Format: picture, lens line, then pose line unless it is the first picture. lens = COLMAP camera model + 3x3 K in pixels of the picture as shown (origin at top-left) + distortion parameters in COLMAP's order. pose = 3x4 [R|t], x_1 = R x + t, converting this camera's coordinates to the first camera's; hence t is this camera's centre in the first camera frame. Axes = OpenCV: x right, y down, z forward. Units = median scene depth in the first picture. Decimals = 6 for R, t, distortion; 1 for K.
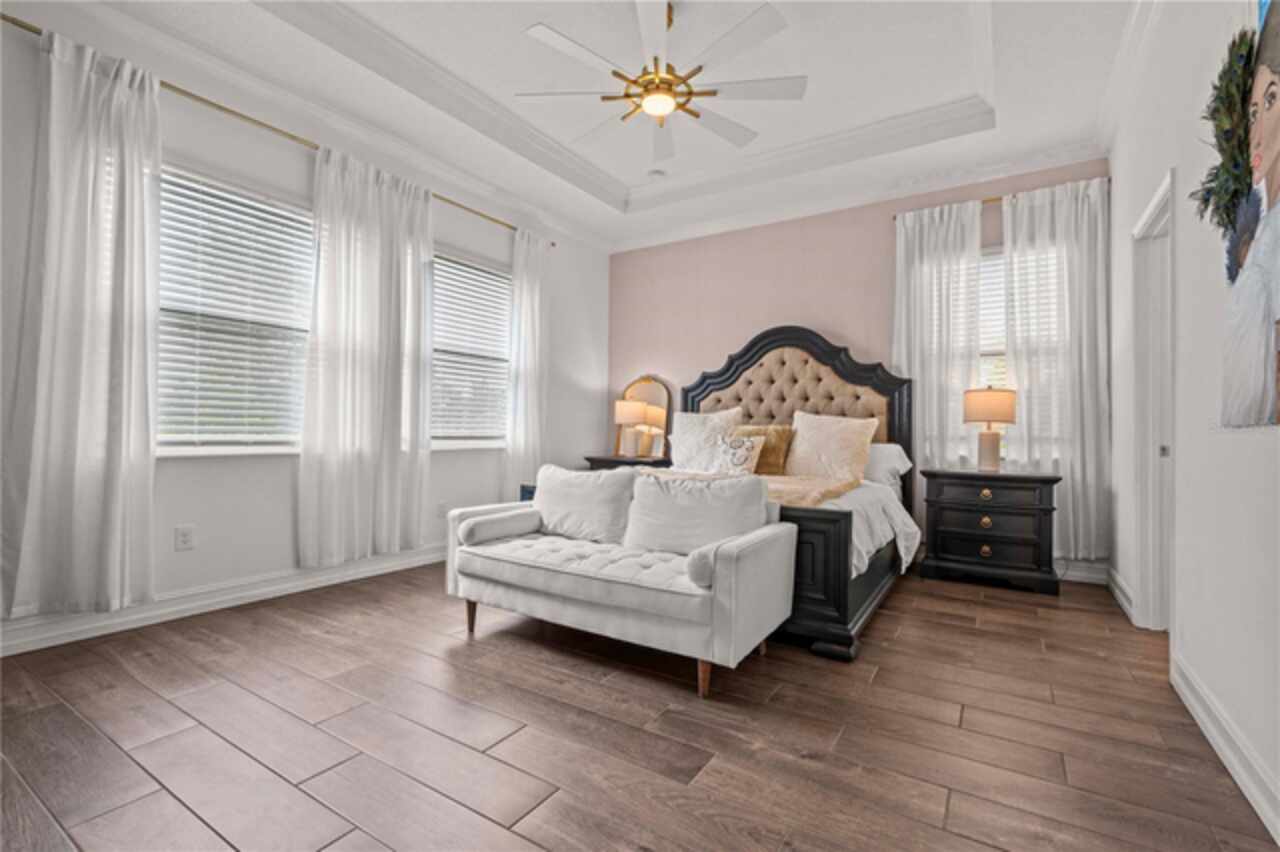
lens RADIAL K [[585.6, 0, 634.4], [0, 585.6, 426.3], [0, 0, 1]] dist [0.013431, 0.000459]
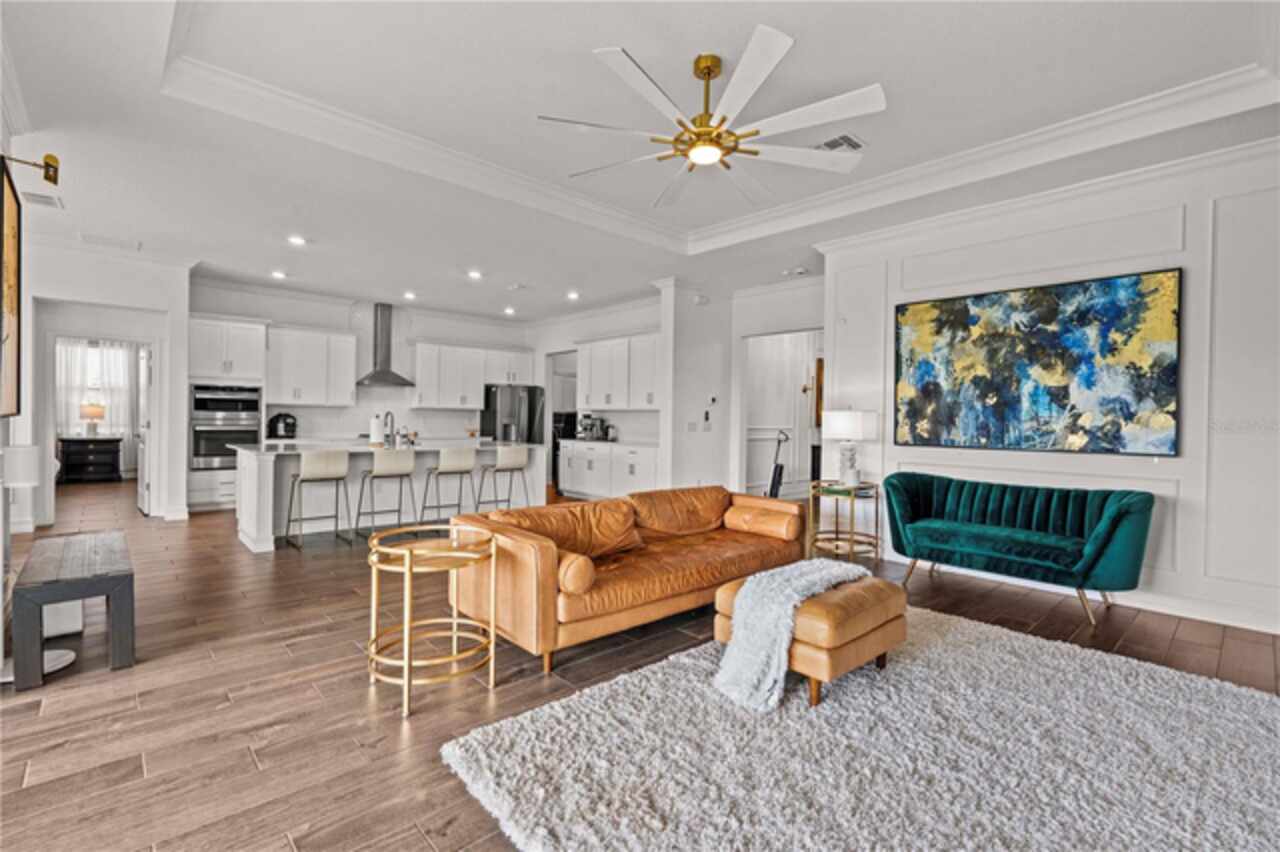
lens RADIAL K [[585.6, 0, 634.8], [0, 585.6, 415.7], [0, 0, 1]] dist [0.013431, 0.000459]
pose [[0.281116, -0.001119, 0.959673, -1.136594], [-0.012866, 0.999905, 0.004934, -0.057245], [-0.959588, -0.013734, 0.281075, -1.874825]]
